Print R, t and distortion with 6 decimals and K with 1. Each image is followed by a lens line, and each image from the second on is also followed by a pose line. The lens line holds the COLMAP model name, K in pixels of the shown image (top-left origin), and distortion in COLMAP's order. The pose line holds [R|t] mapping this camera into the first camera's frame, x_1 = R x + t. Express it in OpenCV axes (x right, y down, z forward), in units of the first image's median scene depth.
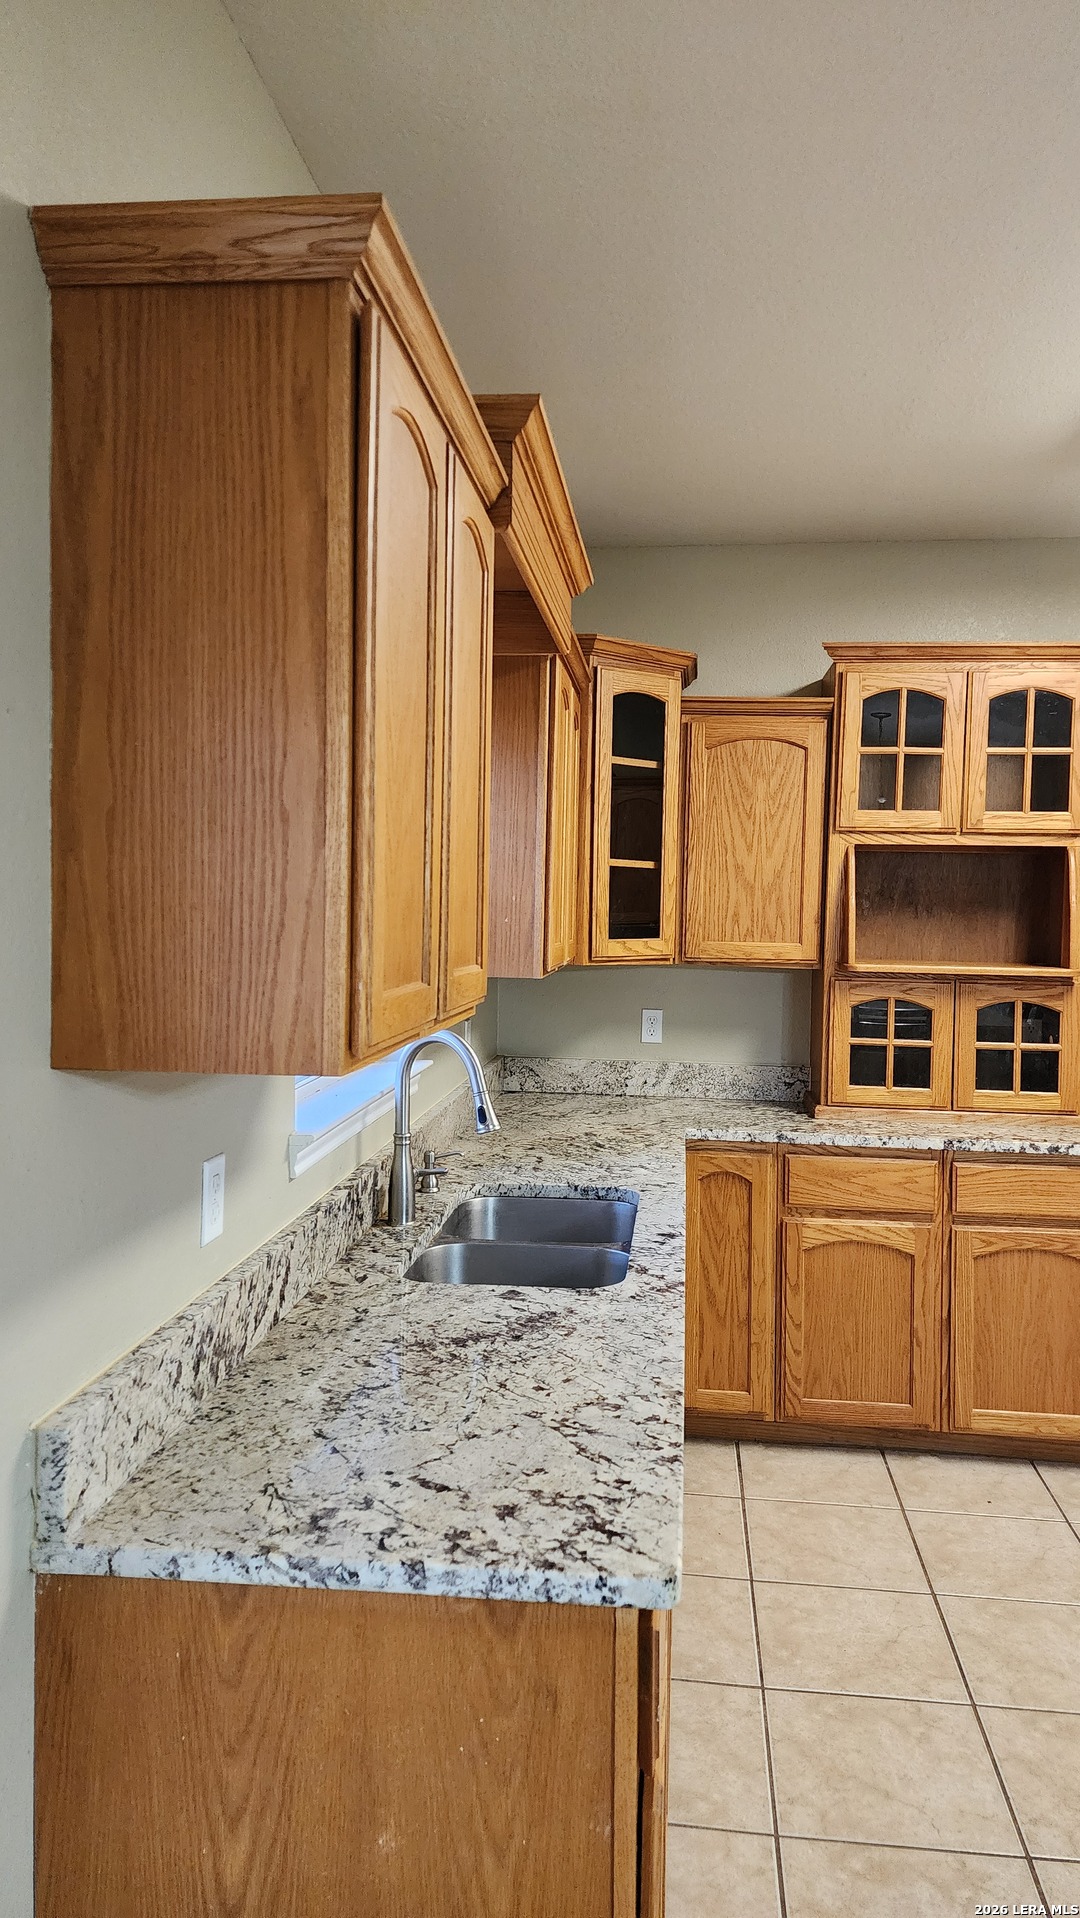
lens RADIAL K [[1265.7, 0, 538.5], [0, 1265.7, 953.1], [0, 0, 1]] dist [0.009191, -0.005492]
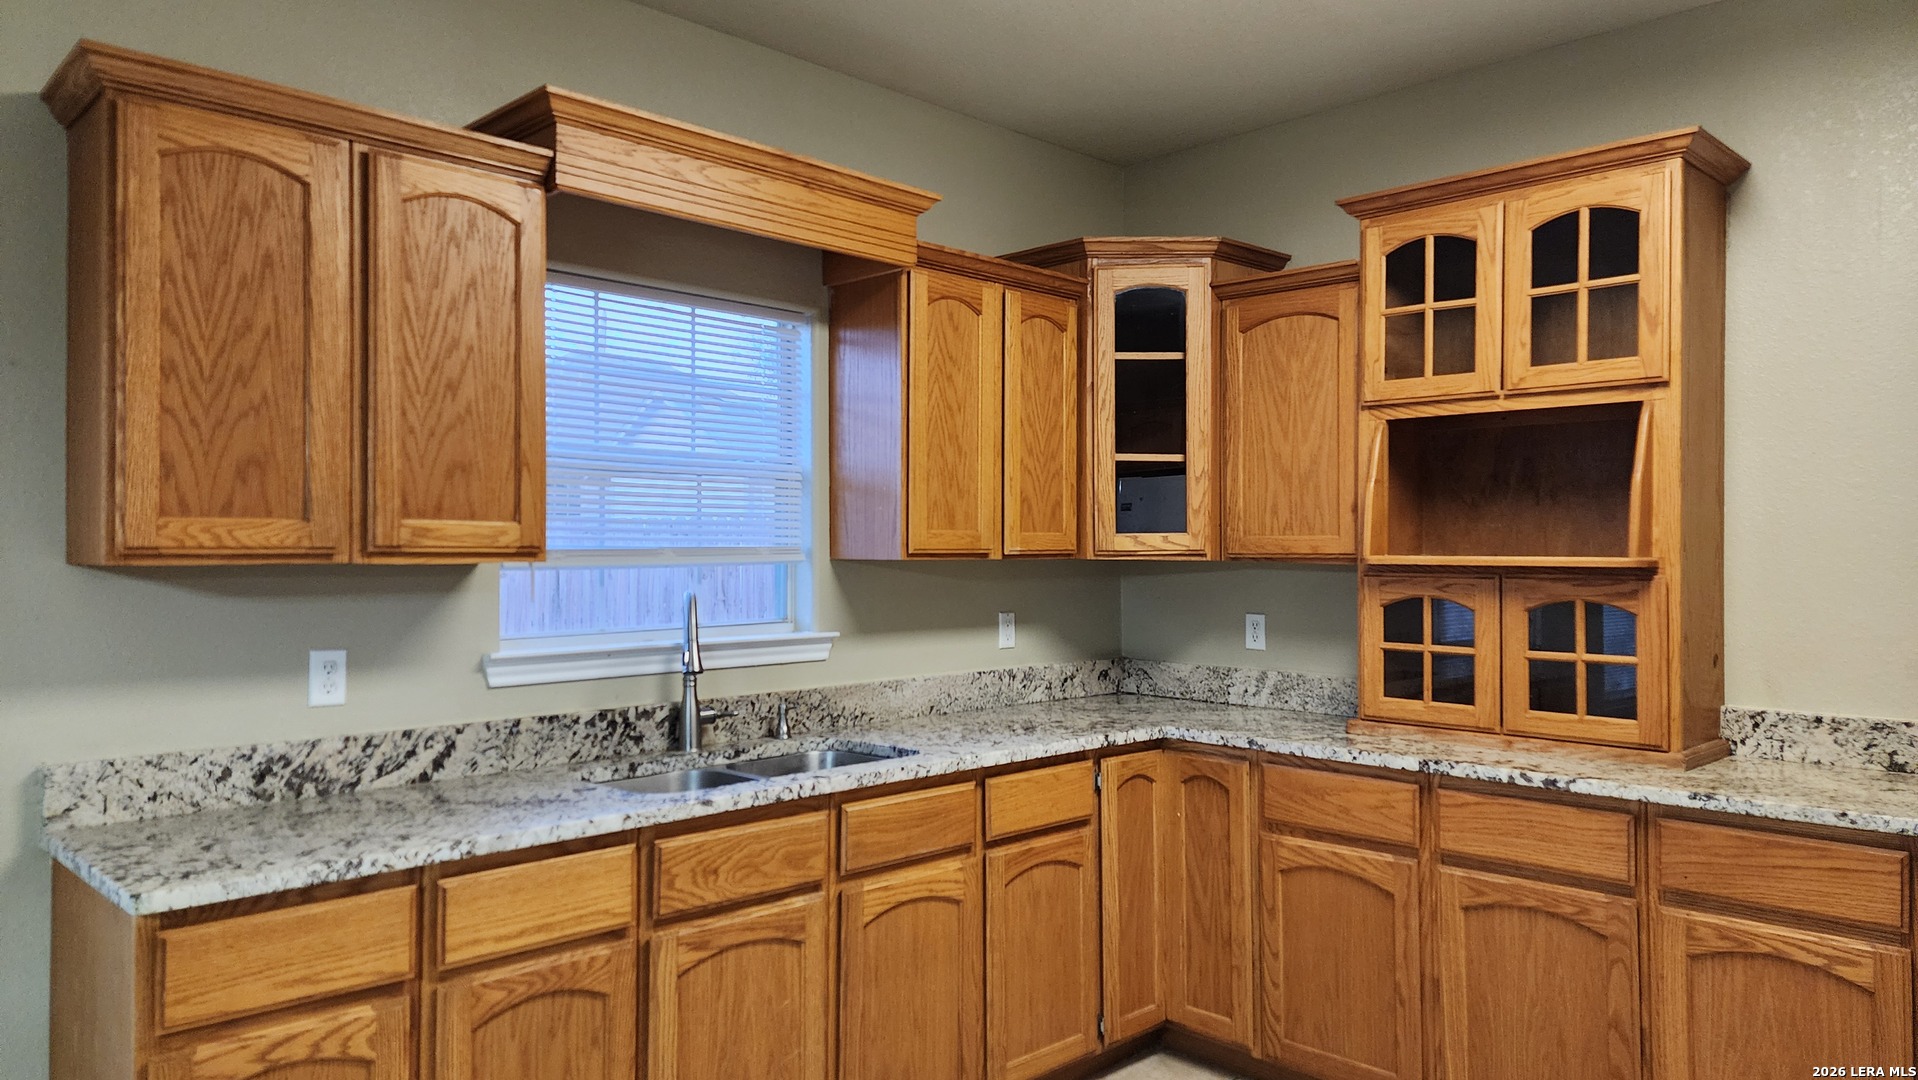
lens RADIAL K [[1265.7, 0, 855.0], [0, 1265.7, 539.9], [0, 0, 1]] dist [0.009191, -0.005492]
pose [[0.756899, -0.018236, -0.653278, 0.554276], [-0.015820, 0.998806, -0.046211, 0.043687], [0.653341, 0.045312, 0.755707, 0.105754]]
